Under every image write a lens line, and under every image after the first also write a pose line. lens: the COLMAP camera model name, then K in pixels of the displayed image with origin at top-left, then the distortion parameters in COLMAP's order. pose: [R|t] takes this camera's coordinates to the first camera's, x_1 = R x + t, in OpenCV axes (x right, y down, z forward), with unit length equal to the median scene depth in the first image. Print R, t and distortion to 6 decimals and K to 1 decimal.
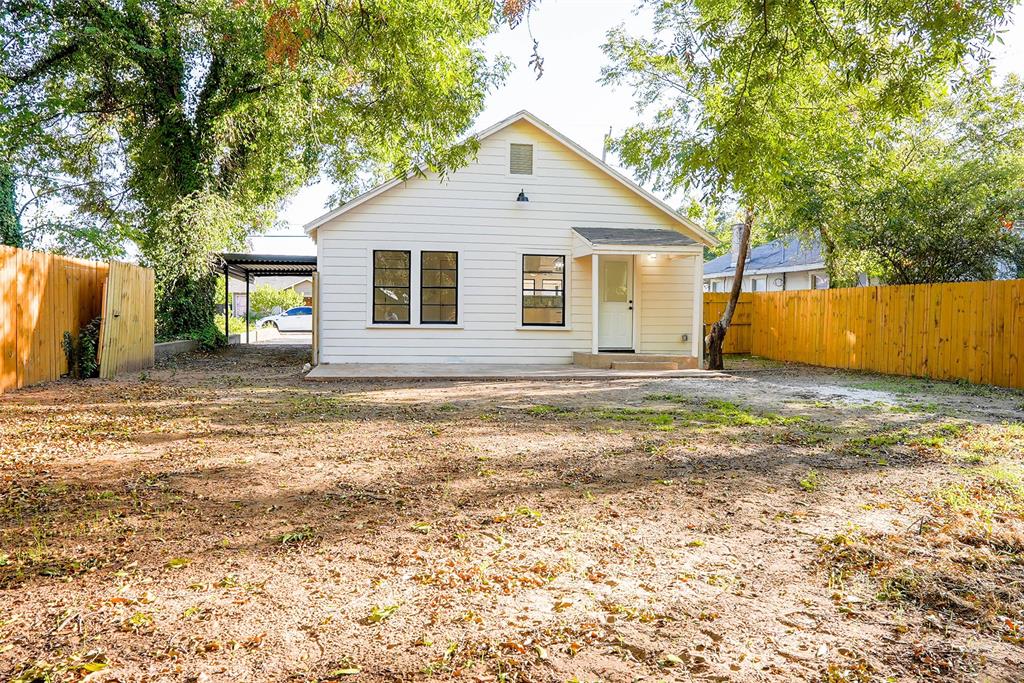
lens RADIAL K [[732.6, 0, 524.2], [0, 732.6, 340.1], [0, 0, 1]] dist [-0.092546, 0.058260]
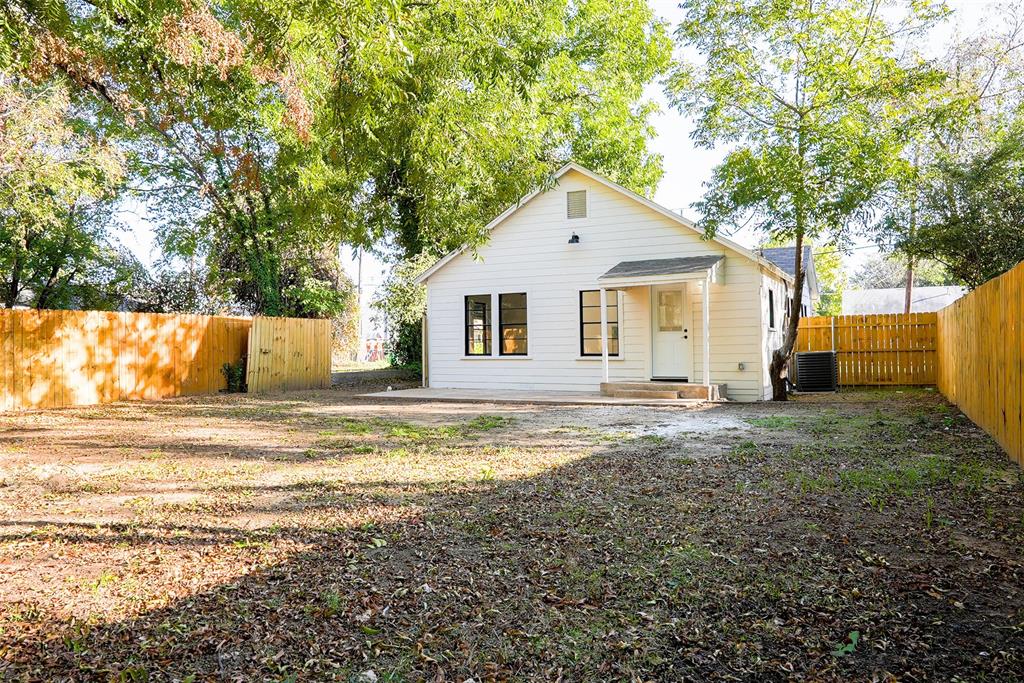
lens RADIAL K [[732.6, 0, 524.2], [0, 732.6, 340.1], [0, 0, 1]] dist [-0.092546, 0.058260]
pose [[0.783663, -0.025293, -0.620672, 0.612493], [-0.003026, 0.999003, -0.044531, 0.005311], [0.621179, 0.036776, 0.782805, 0.093995]]
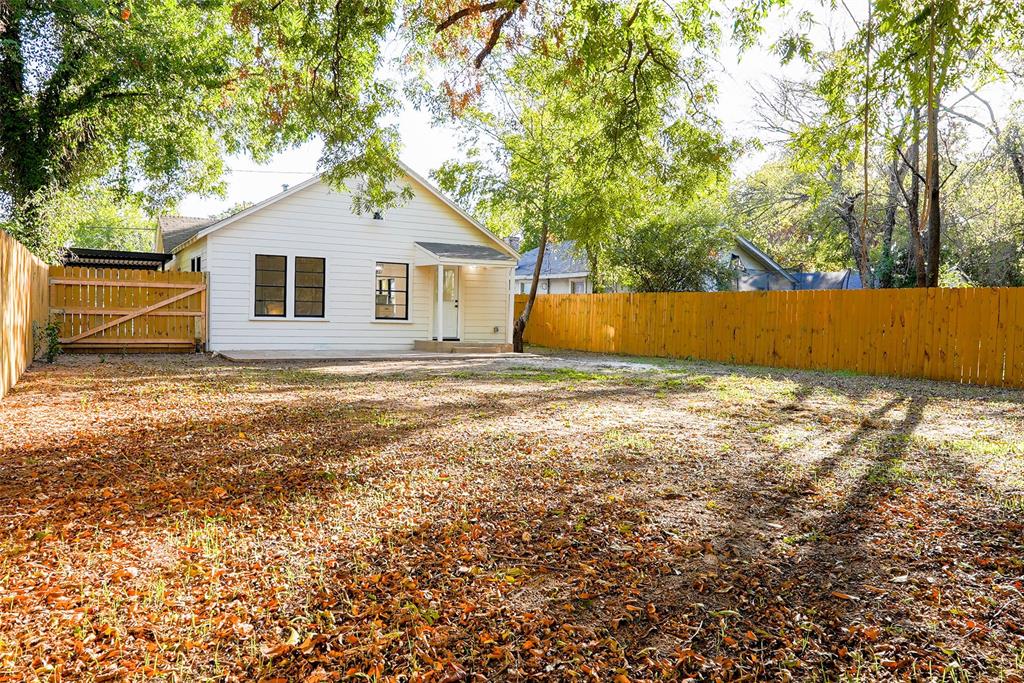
lens RADIAL K [[732.6, 0, 524.2], [0, 732.6, 340.1], [0, 0, 1]] dist [-0.092546, 0.058260]
pose [[0.929071, -0.001424, 0.369898, -0.227724], [-0.000671, 0.999984, 0.005536, 0.008886], [-0.369900, -0.005391, 0.929056, -0.246823]]
